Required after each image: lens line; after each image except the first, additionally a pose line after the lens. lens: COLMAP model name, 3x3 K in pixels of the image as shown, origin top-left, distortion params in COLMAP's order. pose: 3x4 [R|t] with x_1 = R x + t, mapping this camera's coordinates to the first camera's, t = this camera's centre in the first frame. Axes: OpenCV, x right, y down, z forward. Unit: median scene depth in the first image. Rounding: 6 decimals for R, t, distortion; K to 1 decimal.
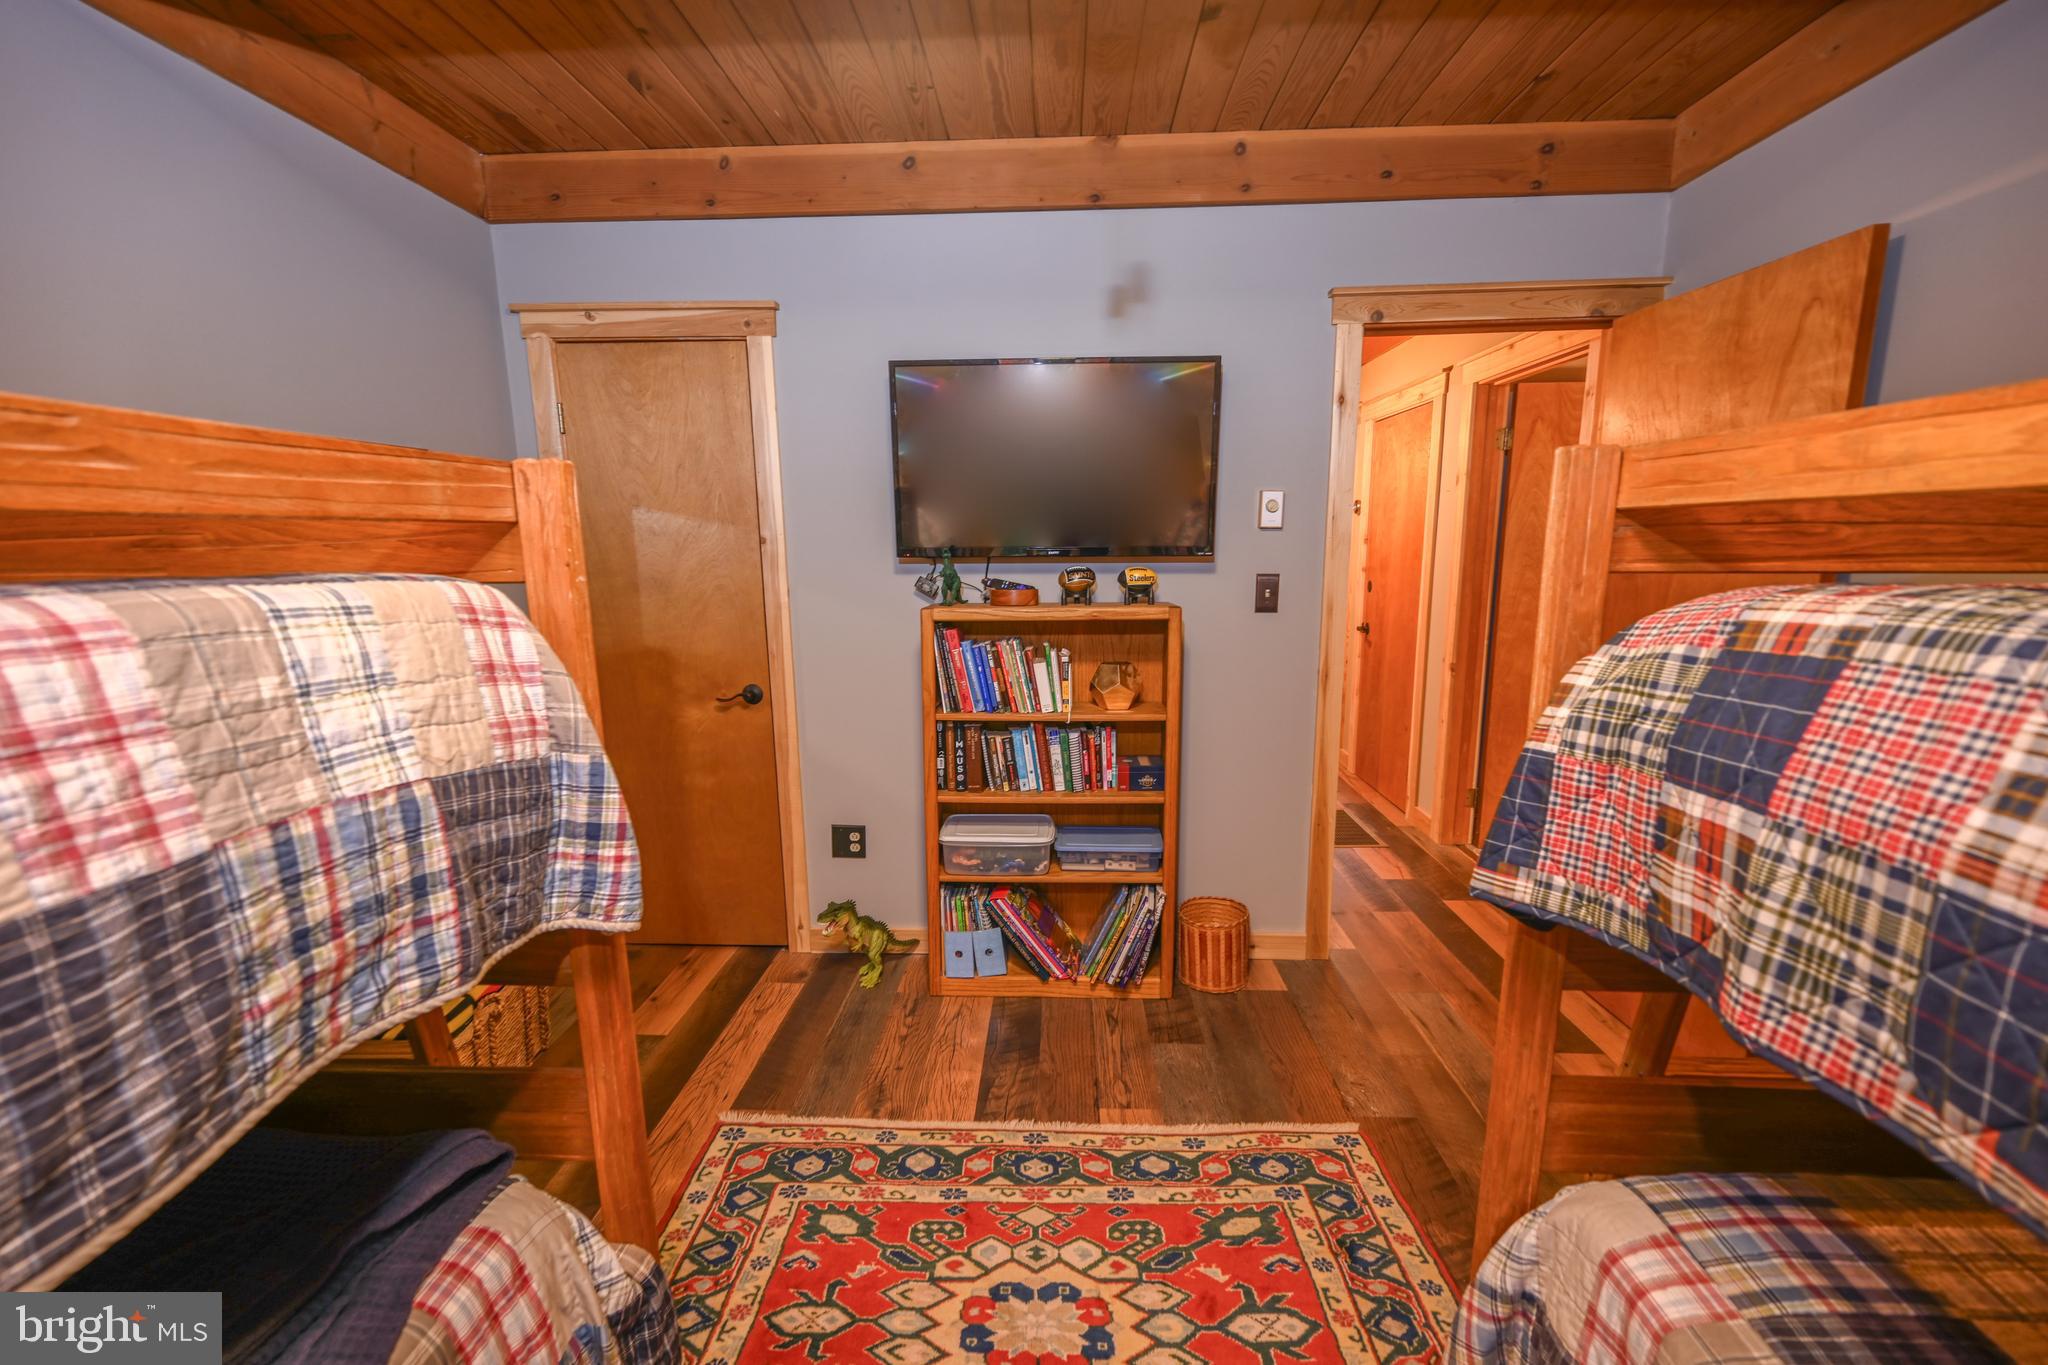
lens RADIAL K [[825.7, 0, 1022.1], [0, 825.7, 684.9], [0, 0, 1]] dist [-0.000574, -0.000160]
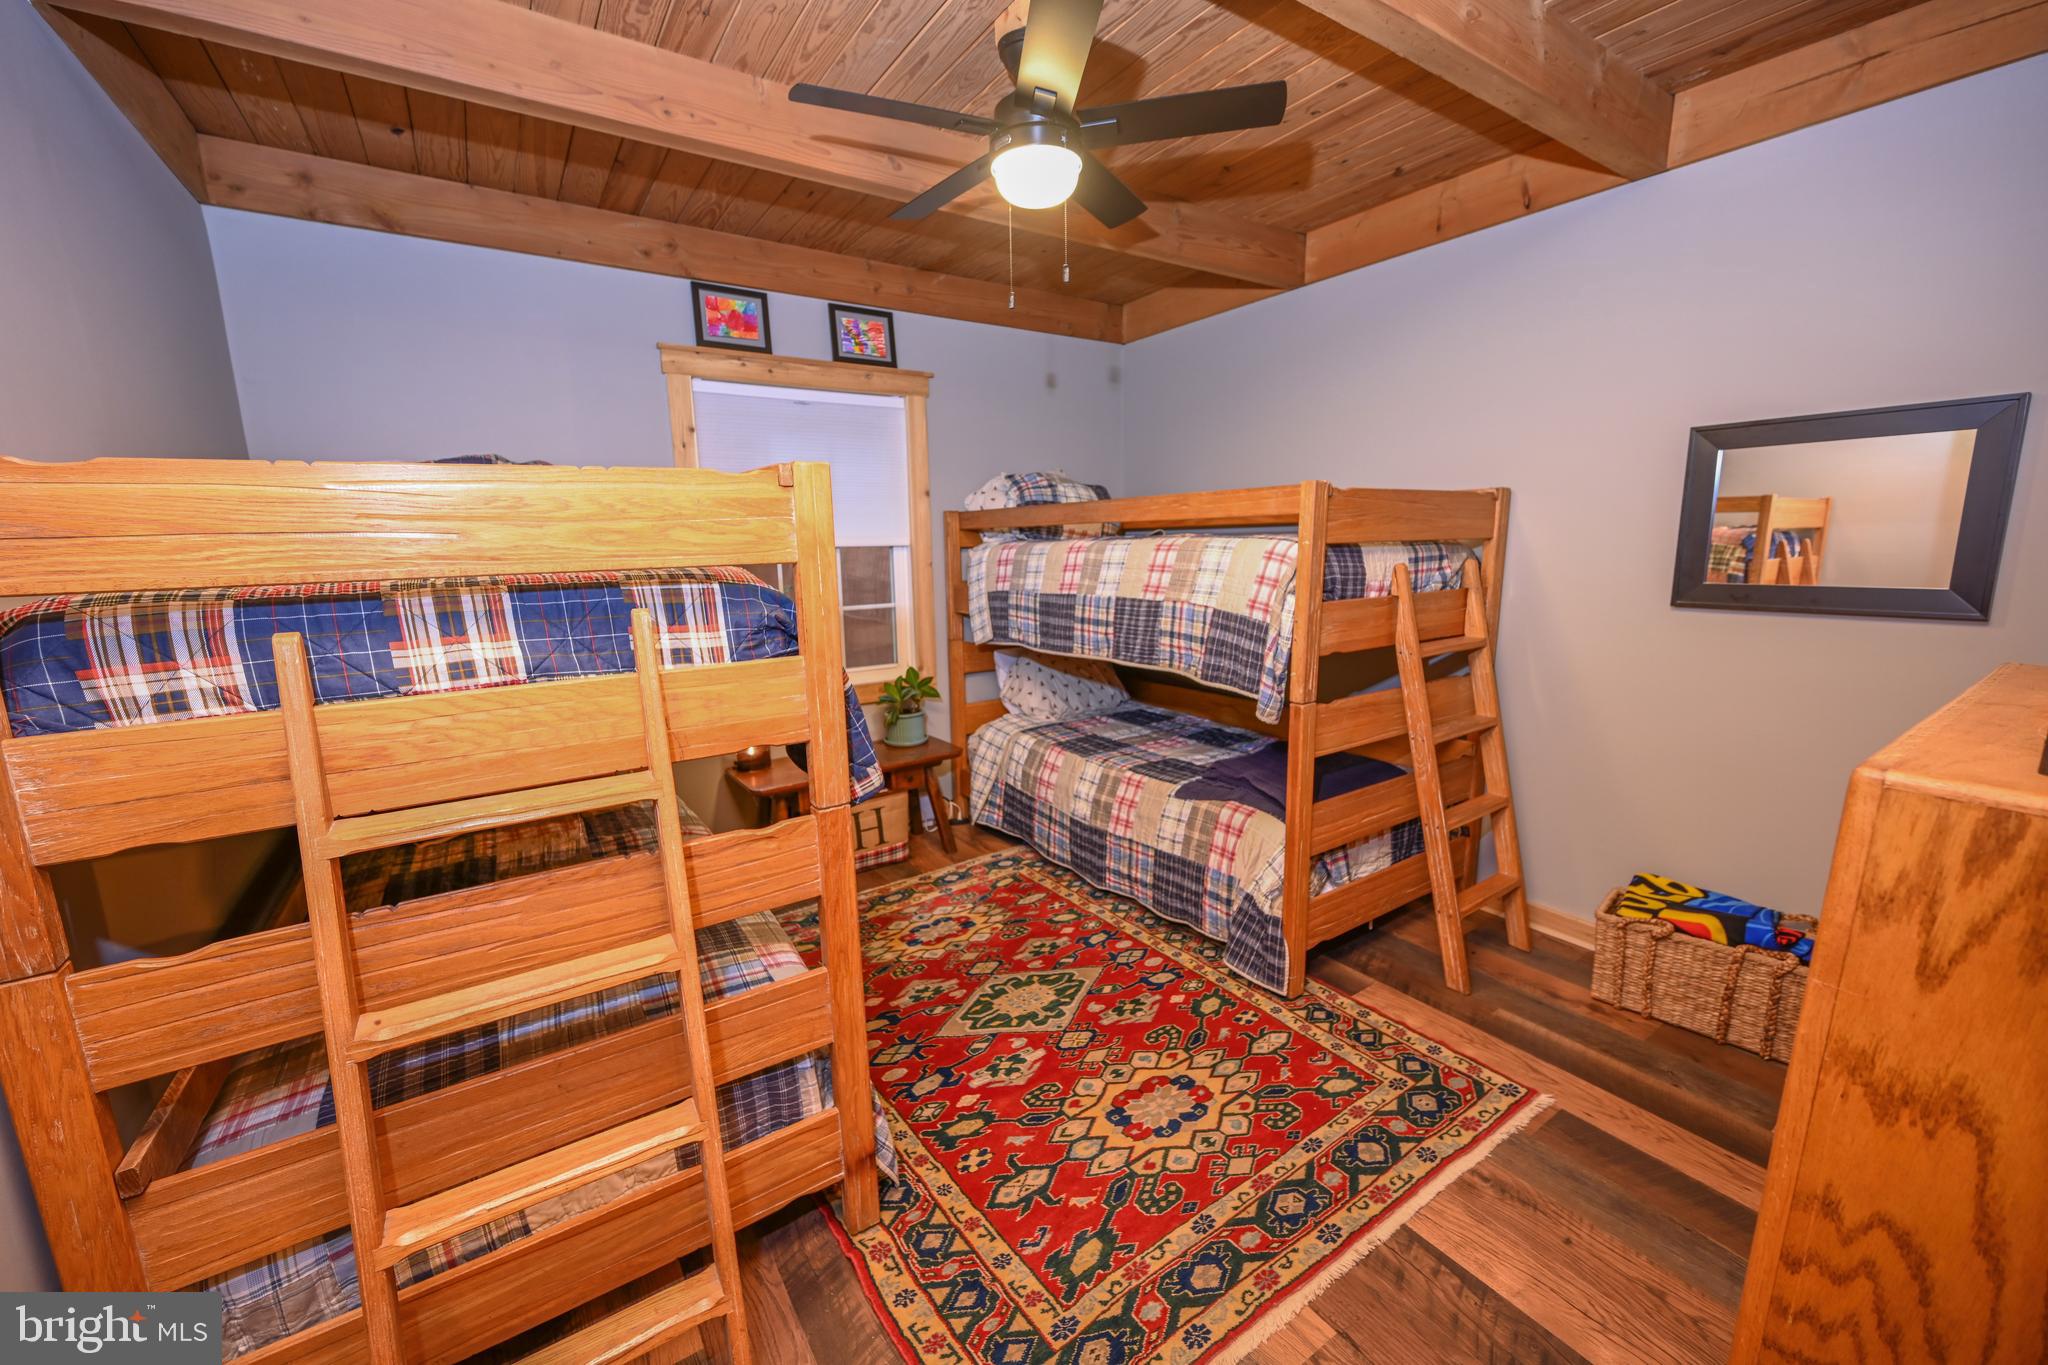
lens RADIAL K [[825.7, 0, 1022.1], [0, 825.7, 684.9], [0, 0, 1]] dist [-0.000574, -0.000160]
pose [[-0.806558, 0.132953, -0.576010, 0.856498], [-0.072070, 0.944998, 0.319038, -0.284518], [0.586745, 0.298835, -0.752614, 1.612825]]
